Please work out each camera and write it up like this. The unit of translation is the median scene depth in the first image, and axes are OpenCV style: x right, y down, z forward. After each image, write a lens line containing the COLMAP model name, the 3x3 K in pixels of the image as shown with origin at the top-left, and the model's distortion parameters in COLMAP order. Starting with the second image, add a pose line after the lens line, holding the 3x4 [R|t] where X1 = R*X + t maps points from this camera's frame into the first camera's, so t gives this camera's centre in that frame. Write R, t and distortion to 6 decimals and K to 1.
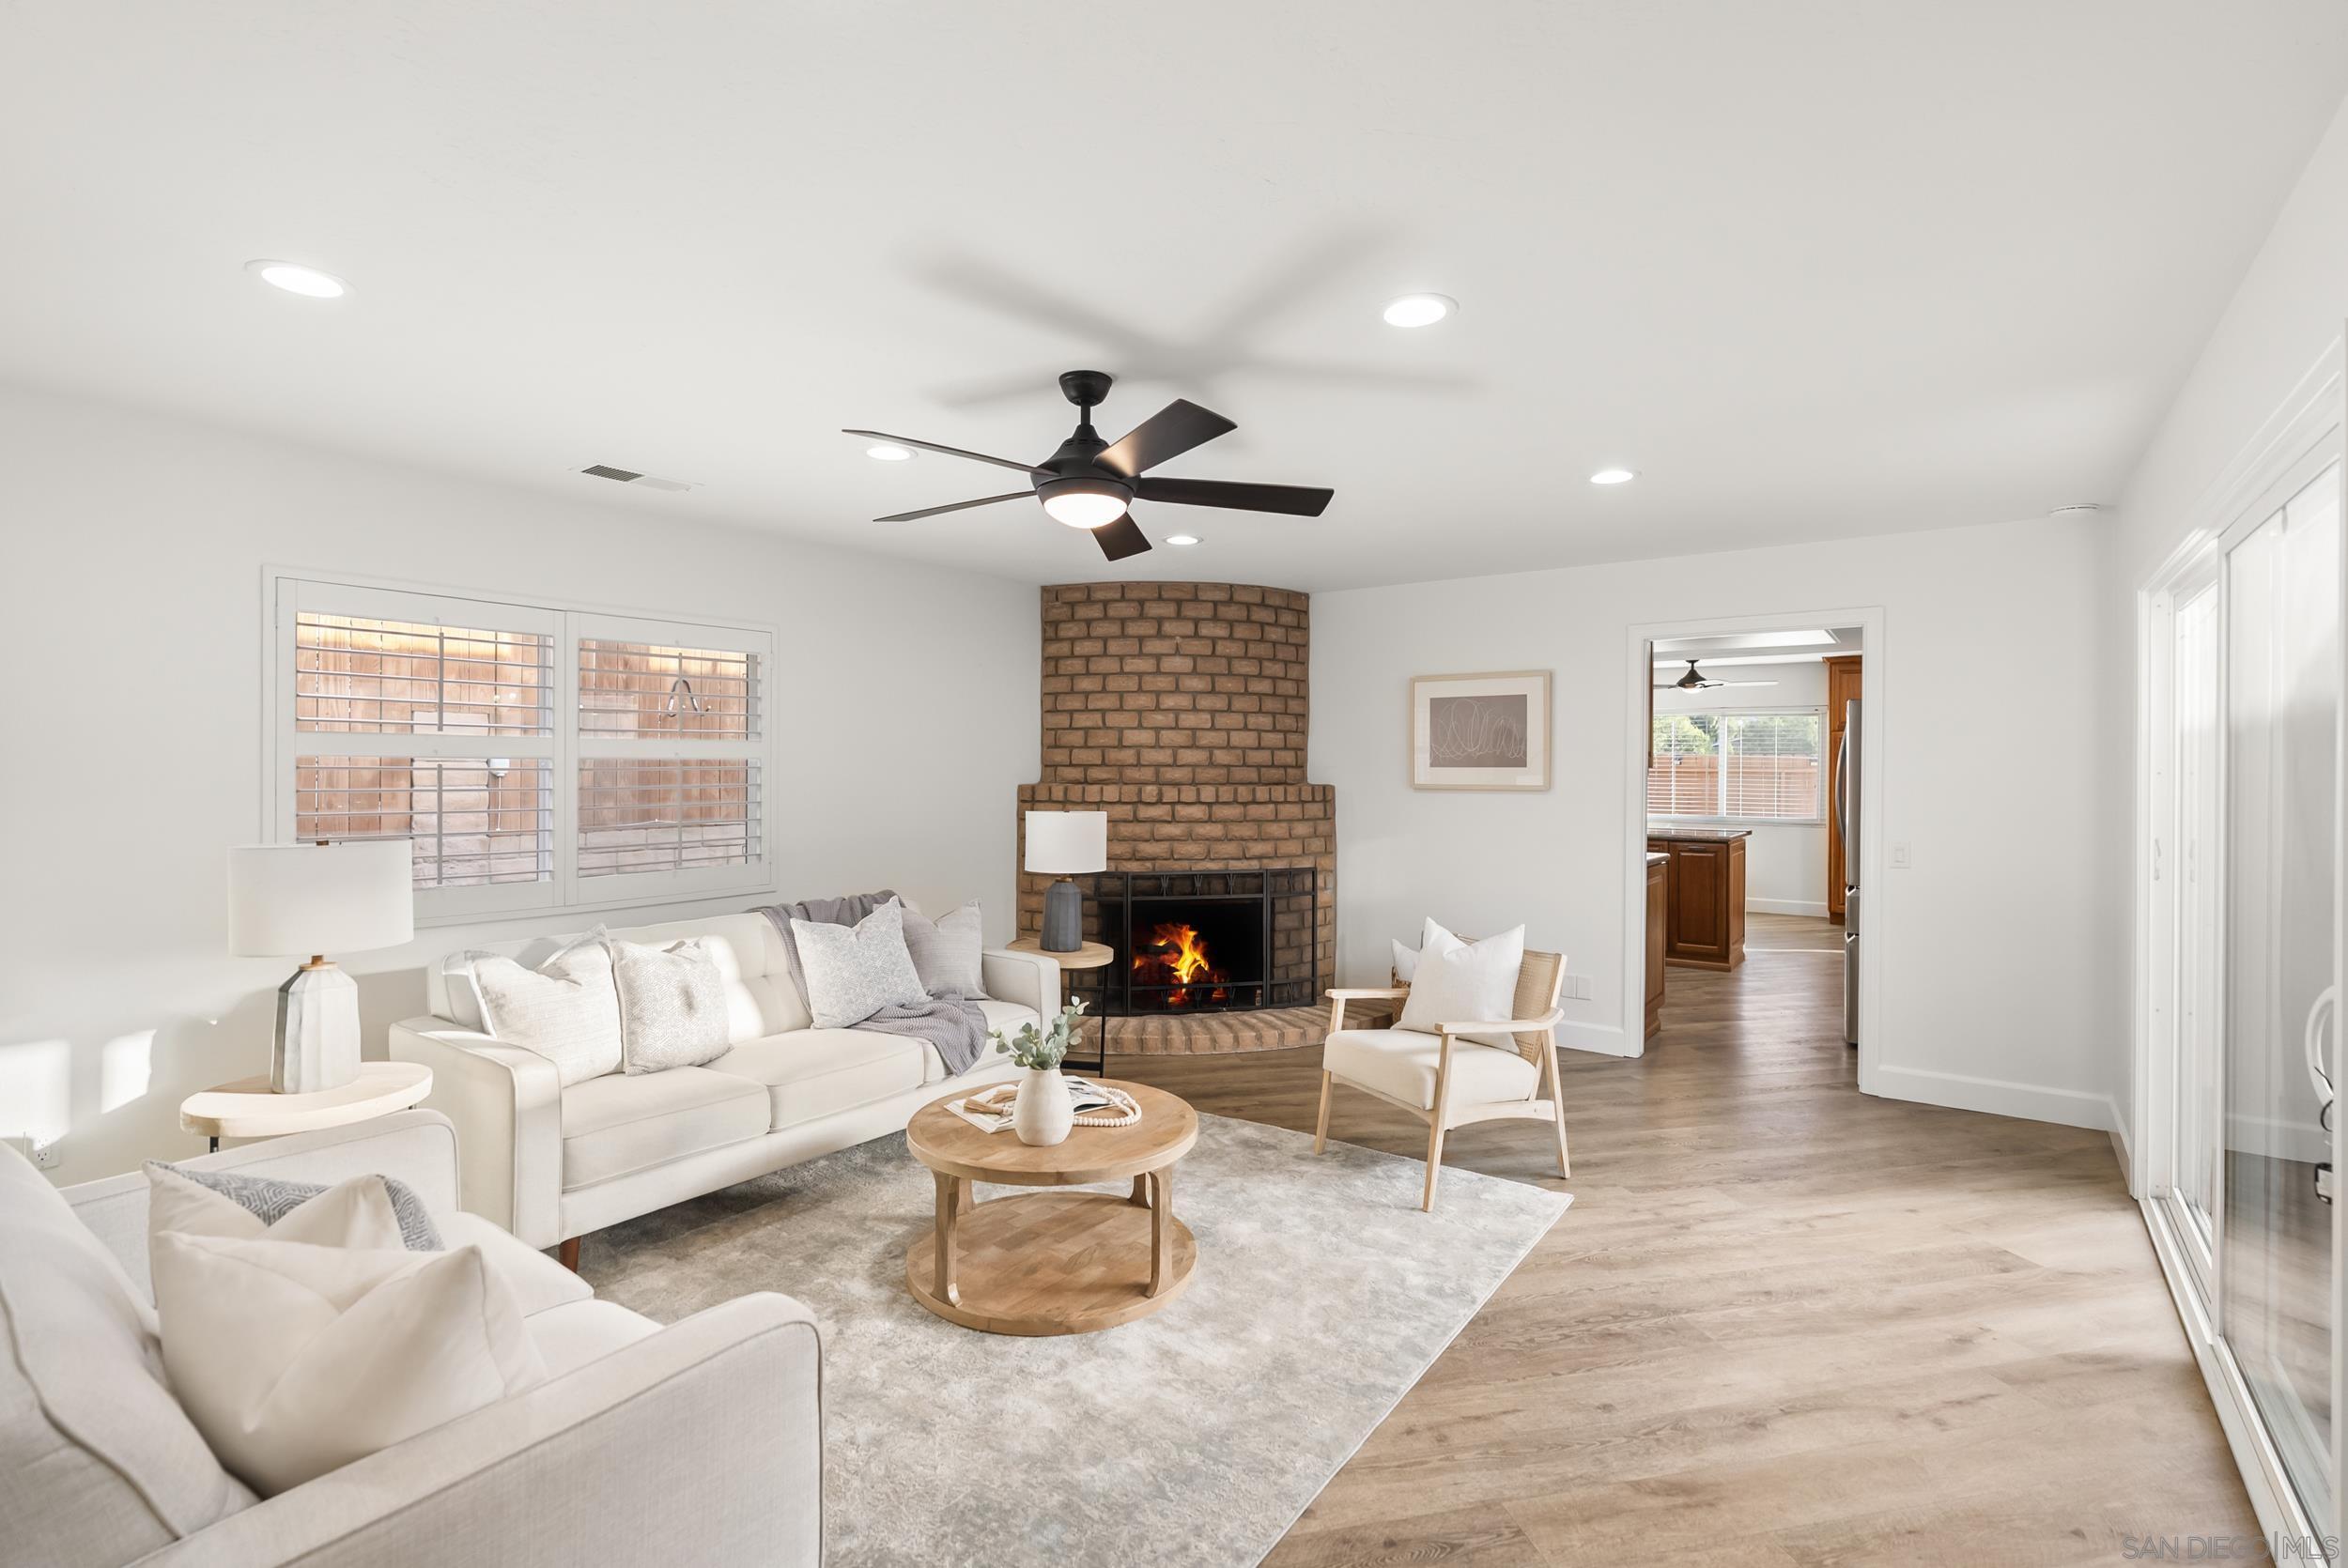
lens RADIAL K [[1083.3, 0, 1181.2], [0, 1083.3, 757.1], [0, 0, 1]] dist [0.000023, 0.000104]
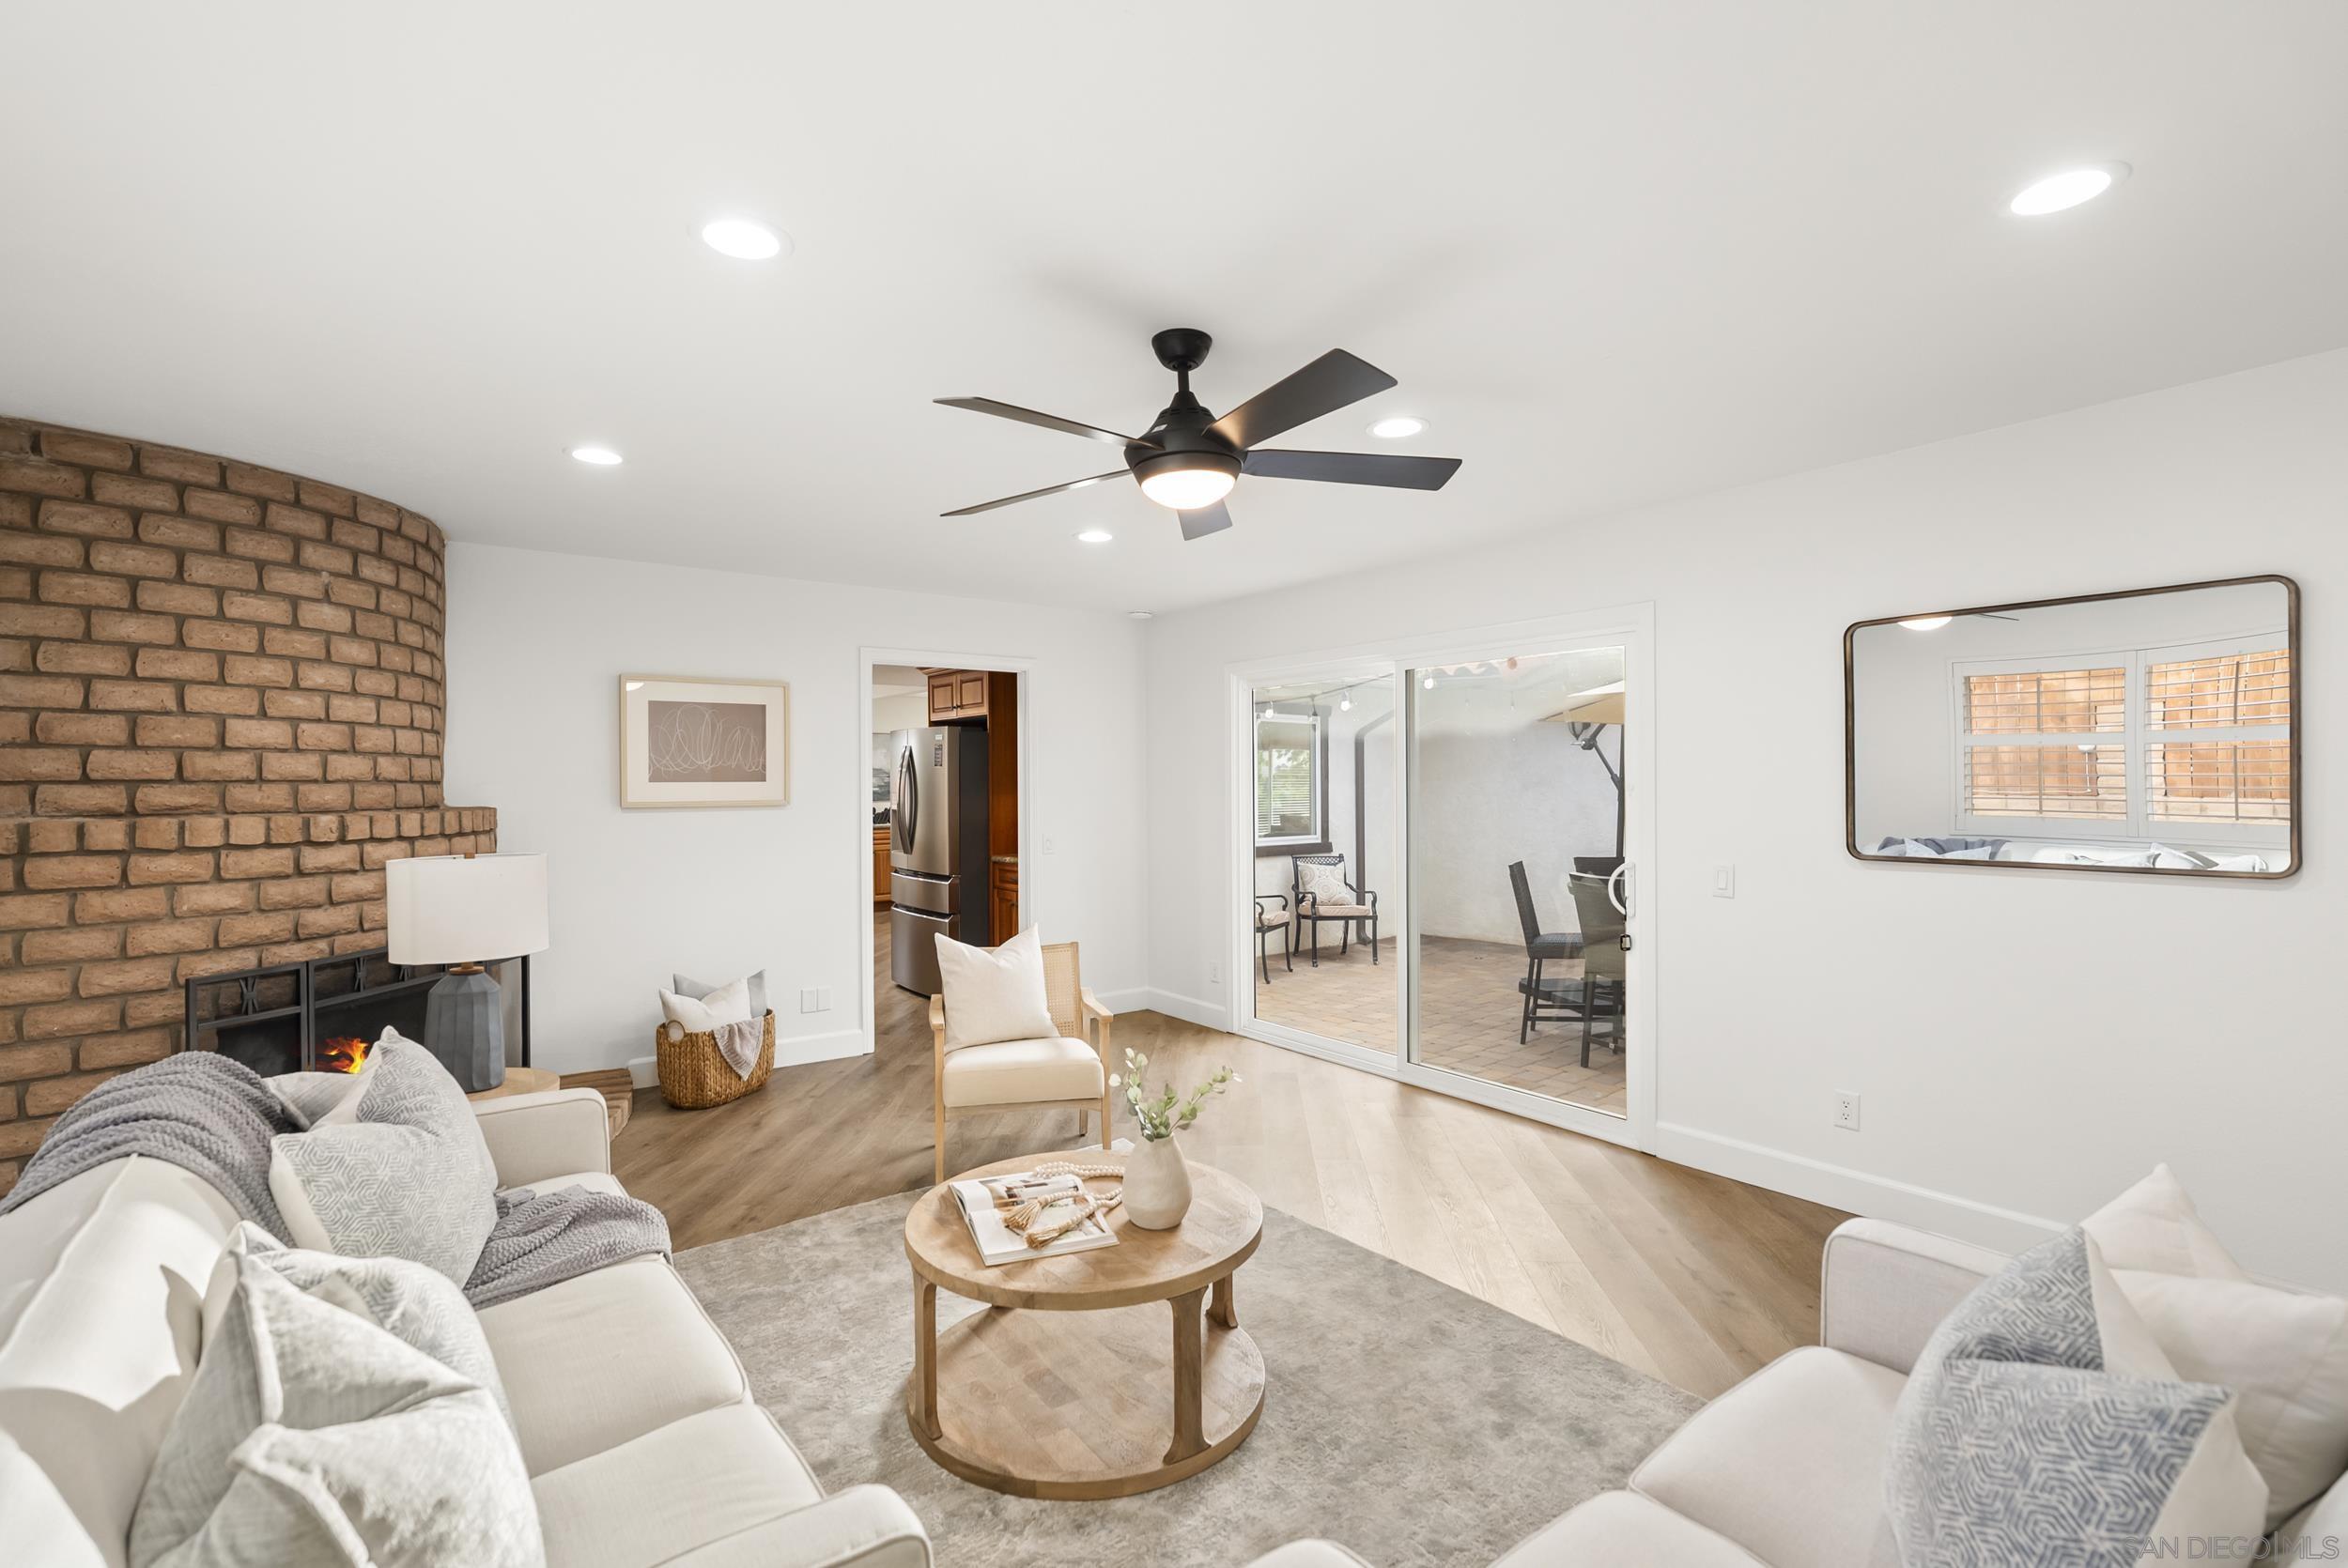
lens RADIAL K [[1054.7, 0, 1170.5], [0, 1054.7, 776.6], [0, 0, 1]] dist [-0.003709, -0.000430]
pose [[0.297323, 0.001101, 0.954776, -0.433134], [0.000962, 0.999998, -0.001452, 0.006529], [-0.954777, 0.001350, 0.297321, 0.363405]]
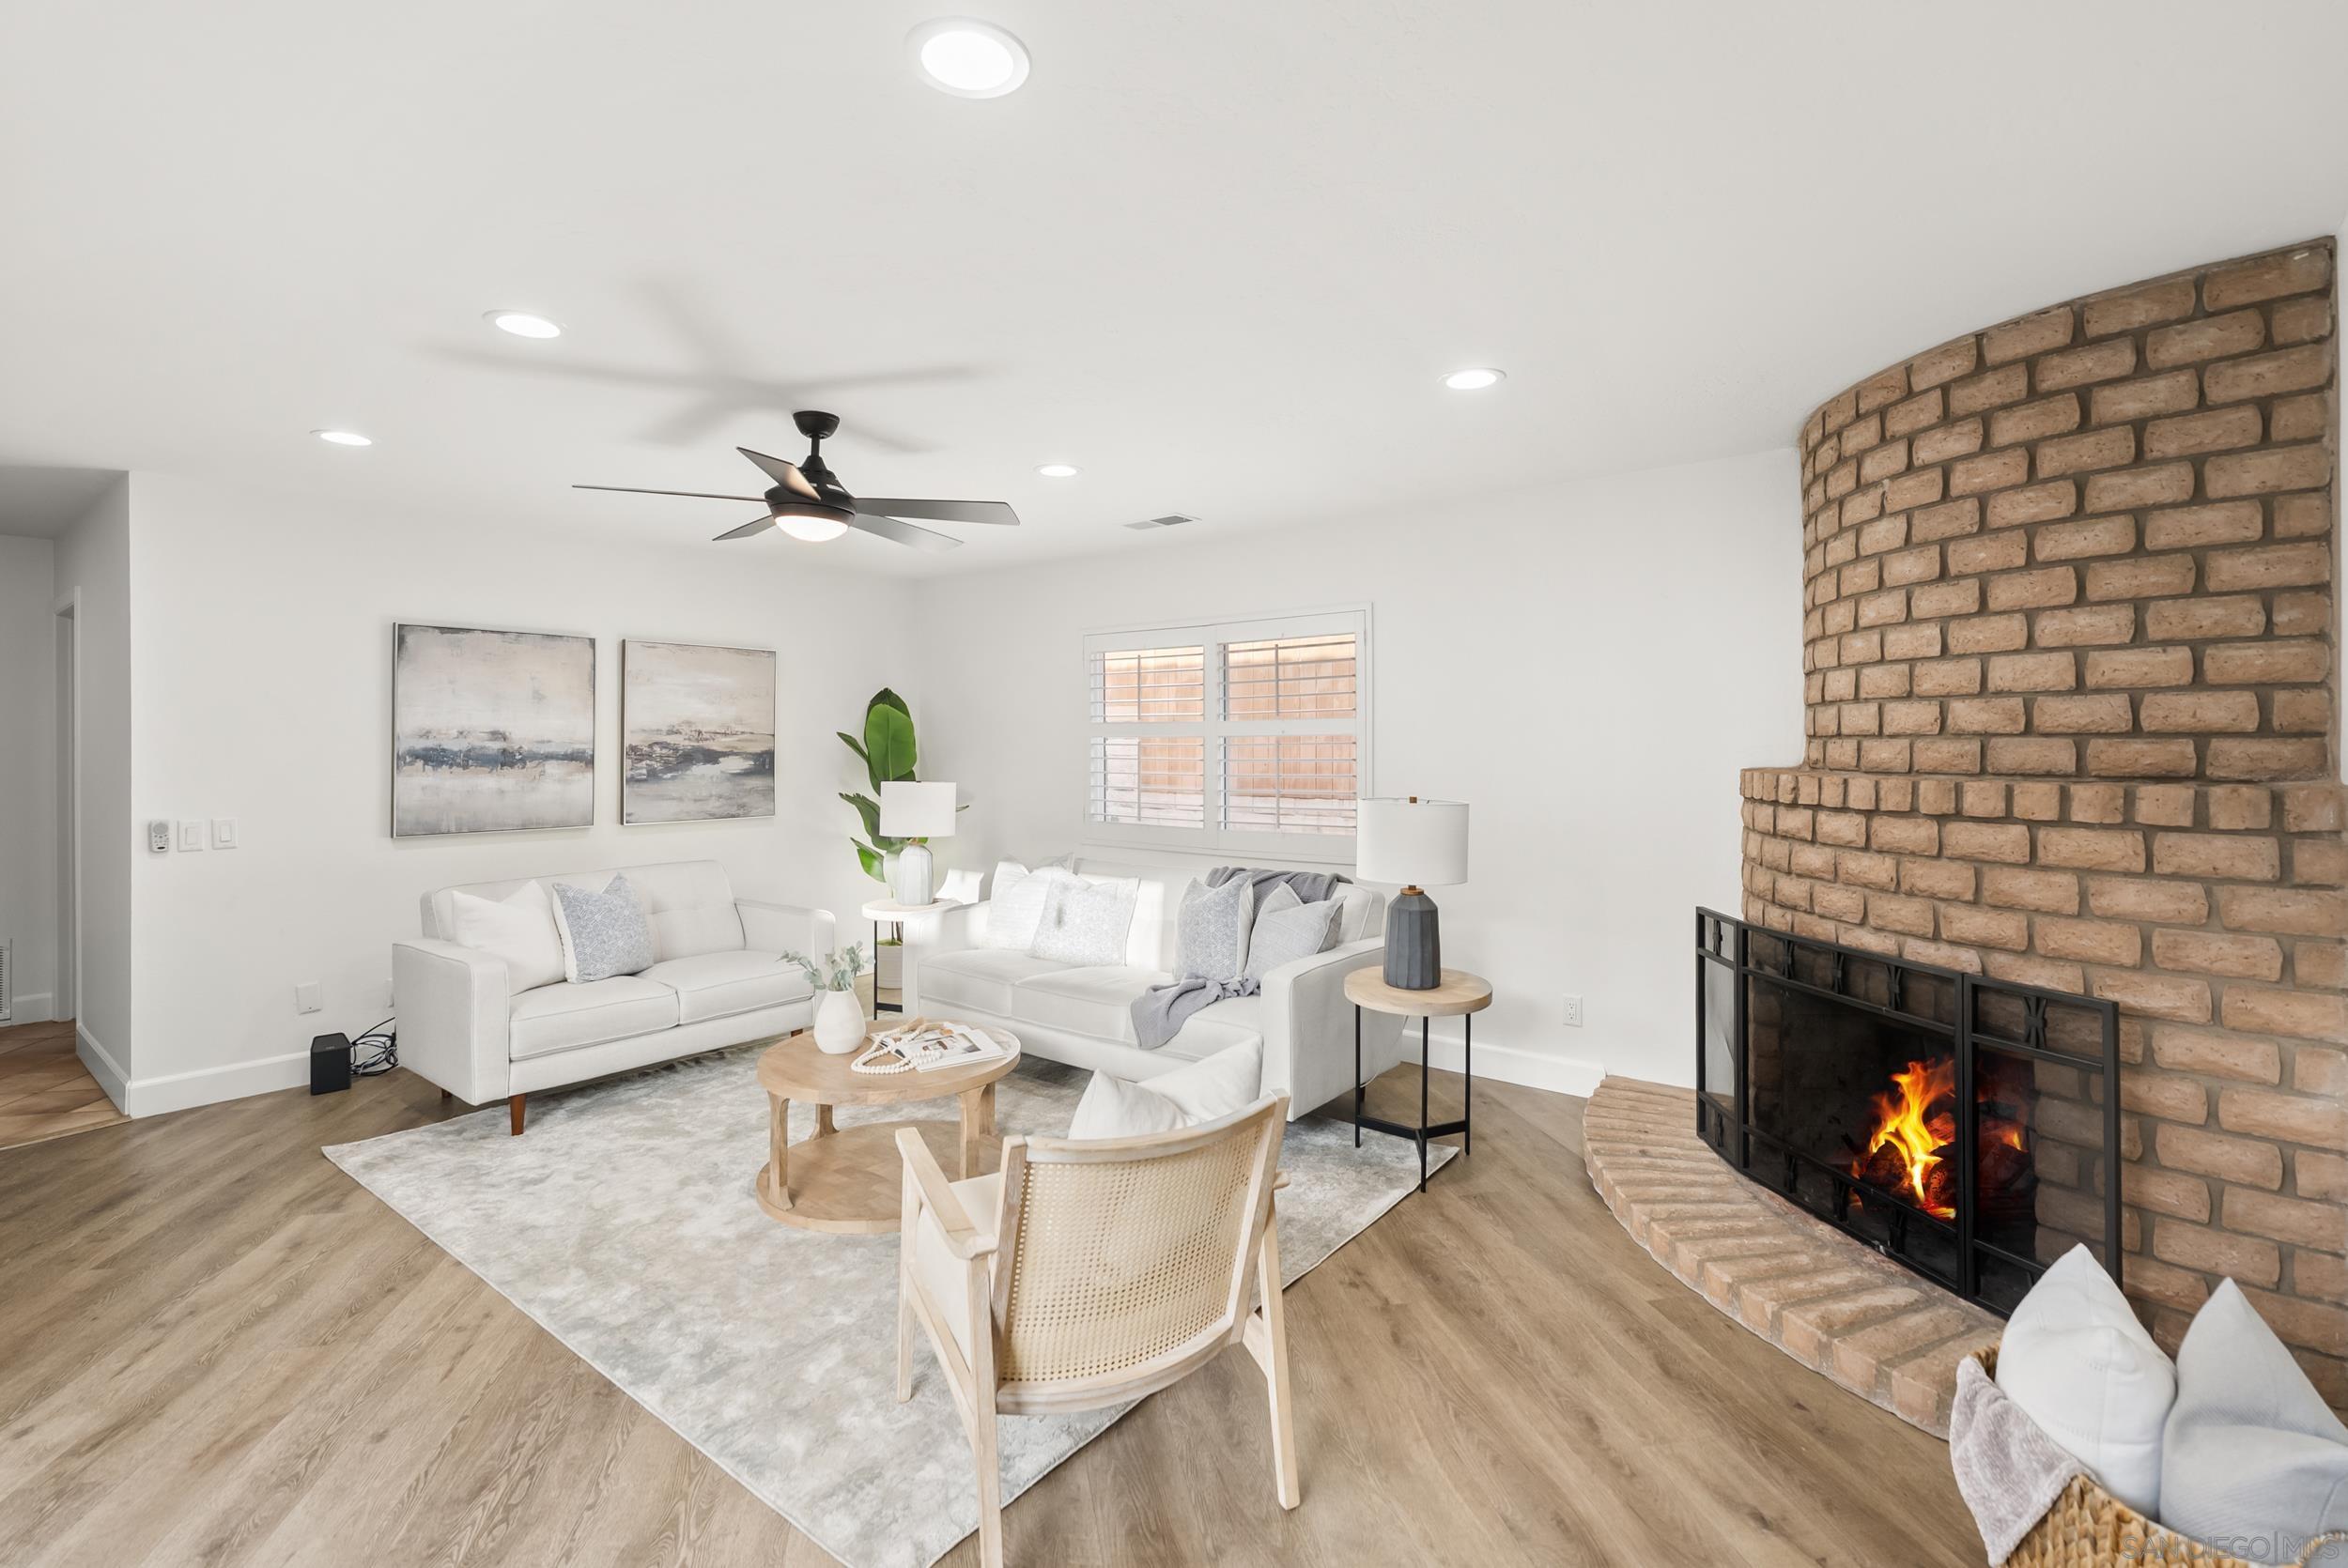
lens RADIAL K [[1075.7, 0, 1171.5], [0, 1075.7, 733.3], [0, 0, 1]] dist [-0.004986, -0.000346]
pose [[-0.048992, -0.013970, -0.998701, 0.511912], [0.010074, 0.999844, -0.014480, 0.010694], [0.998748, -0.010771, -0.048843, 0.692710]]
